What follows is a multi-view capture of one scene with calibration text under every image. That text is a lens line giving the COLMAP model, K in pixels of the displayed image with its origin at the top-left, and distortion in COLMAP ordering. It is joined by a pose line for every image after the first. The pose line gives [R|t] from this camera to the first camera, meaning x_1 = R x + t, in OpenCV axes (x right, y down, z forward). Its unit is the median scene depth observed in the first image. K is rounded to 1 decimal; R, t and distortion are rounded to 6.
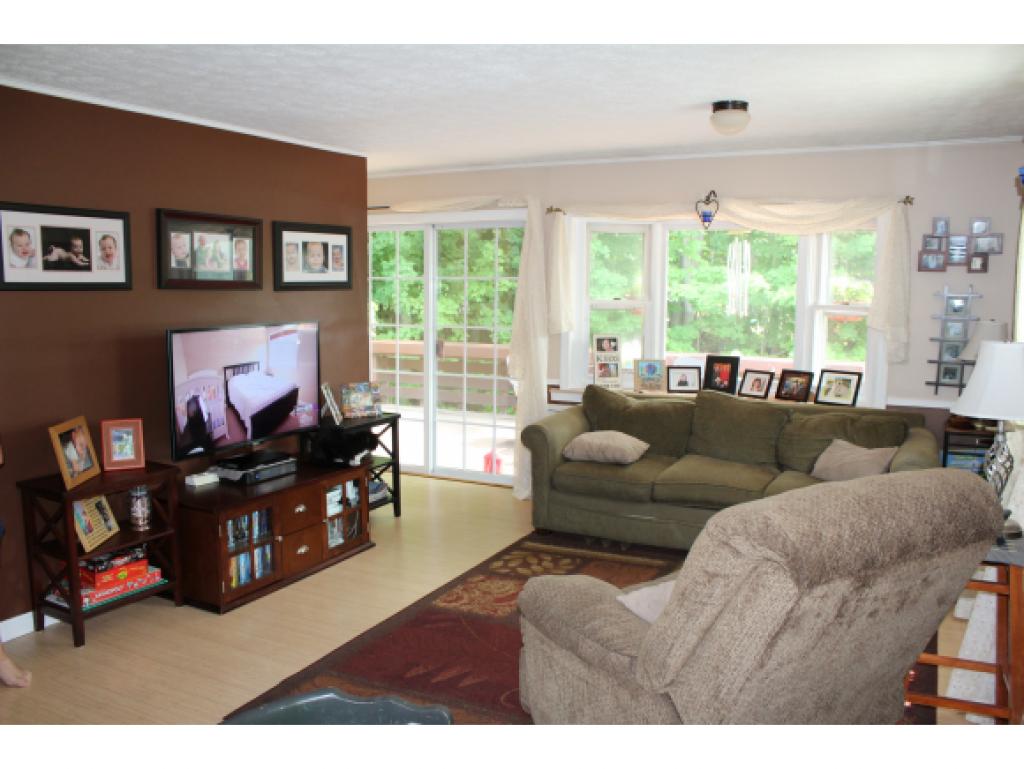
lens RADIAL K [[847.1, 0, 505.2], [0, 847.1, 397.3], [0, 0, 1]] dist [-0.126400, 0.079041]
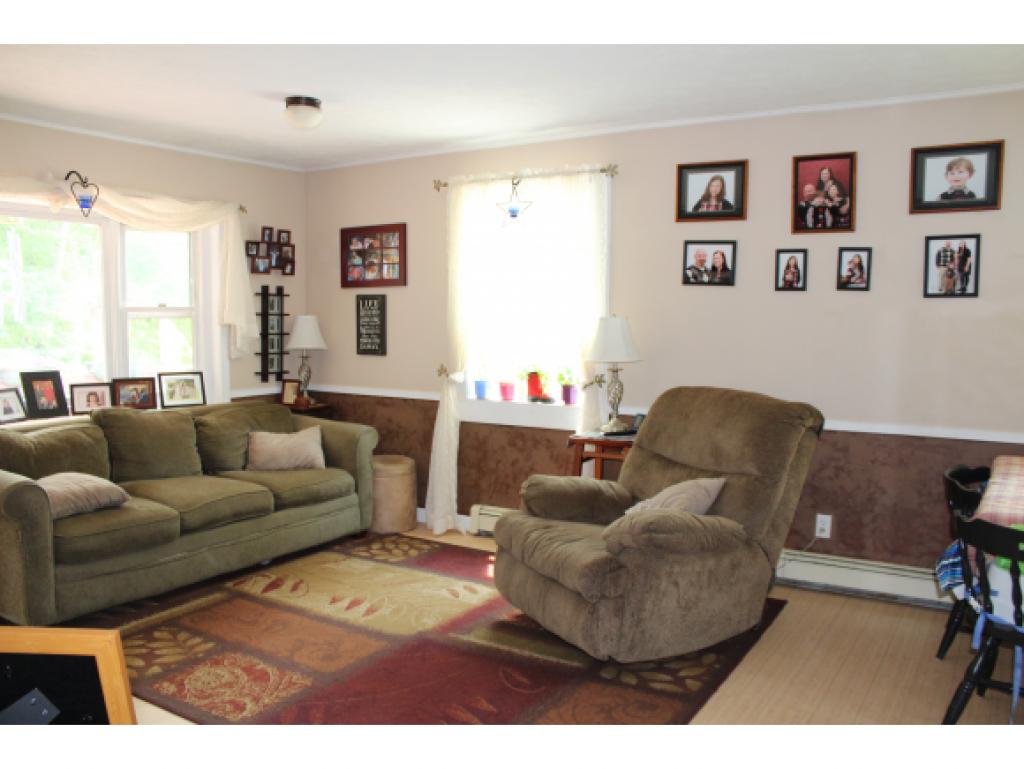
lens RADIAL K [[847.1, 0, 505.2], [0, 847.1, 397.3], [0, 0, 1]] dist [-0.126400, 0.079041]
pose [[0.094630, -0.102965, 0.990173, -0.559354], [0.131068, 0.987267, 0.090137, -0.041801], [-0.986847, 0.121250, 0.106921, 0.523209]]
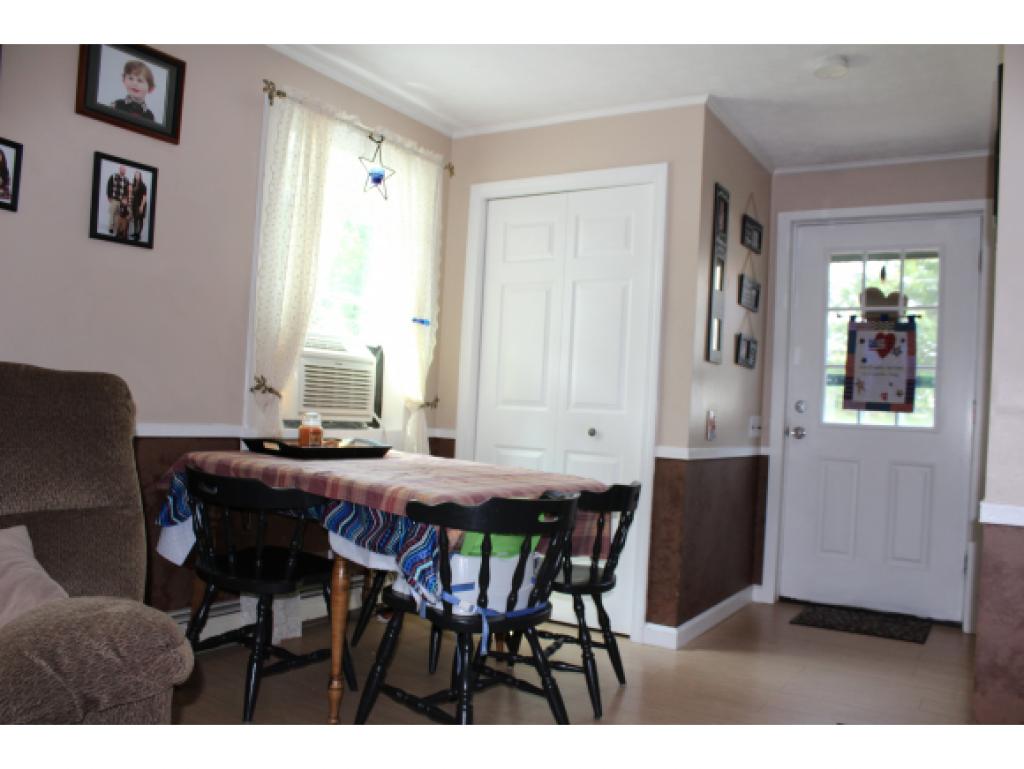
lens RADIAL K [[847.1, 0, 505.2], [0, 847.1, 397.3], [0, 0, 1]] dist [-0.126400, 0.079041]
pose [[-0.995013, -0.053561, 0.084141, -0.098312], [-0.042990, 0.991503, 0.122775, 0.009606], [-0.090002, 0.118545, -0.988861, 0.714901]]
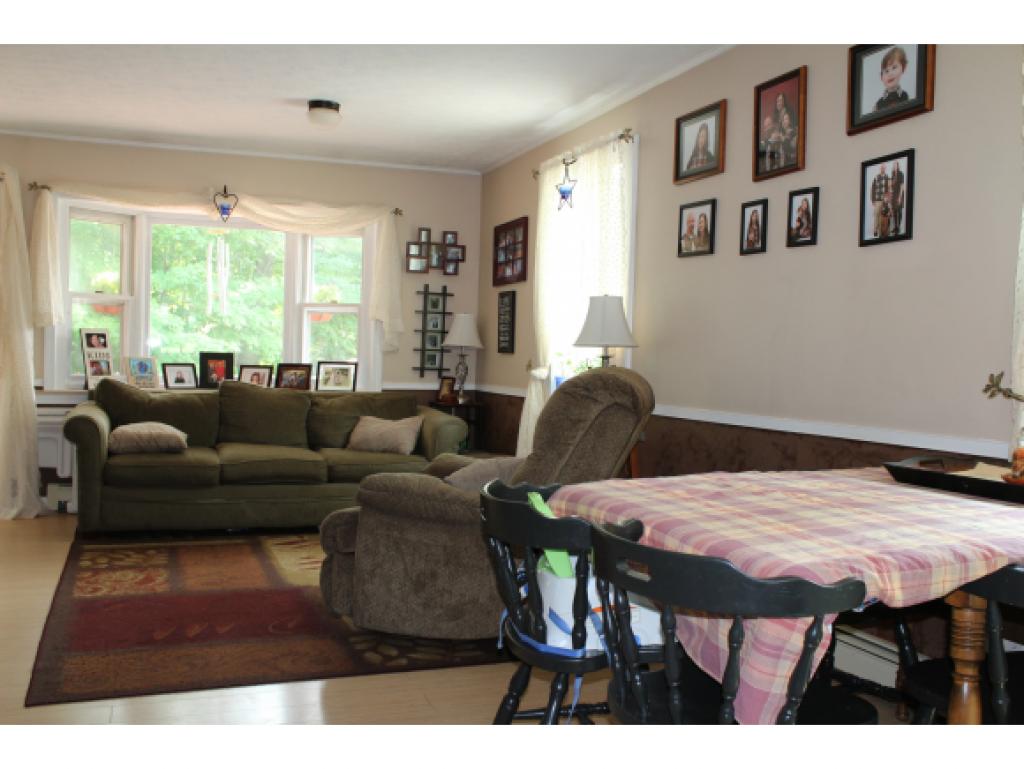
lens RADIAL K [[967.7, 0, 489.9], [0, 967.7, 384.9], [0, 0, 1]] dist [-0.086415, 0.018522]
pose [[0.678017, -0.007151, 0.735011, -0.403186], [0.075133, 0.995389, -0.059624, 0.091262], [-0.731196, 0.095650, 0.675429, -0.003634]]
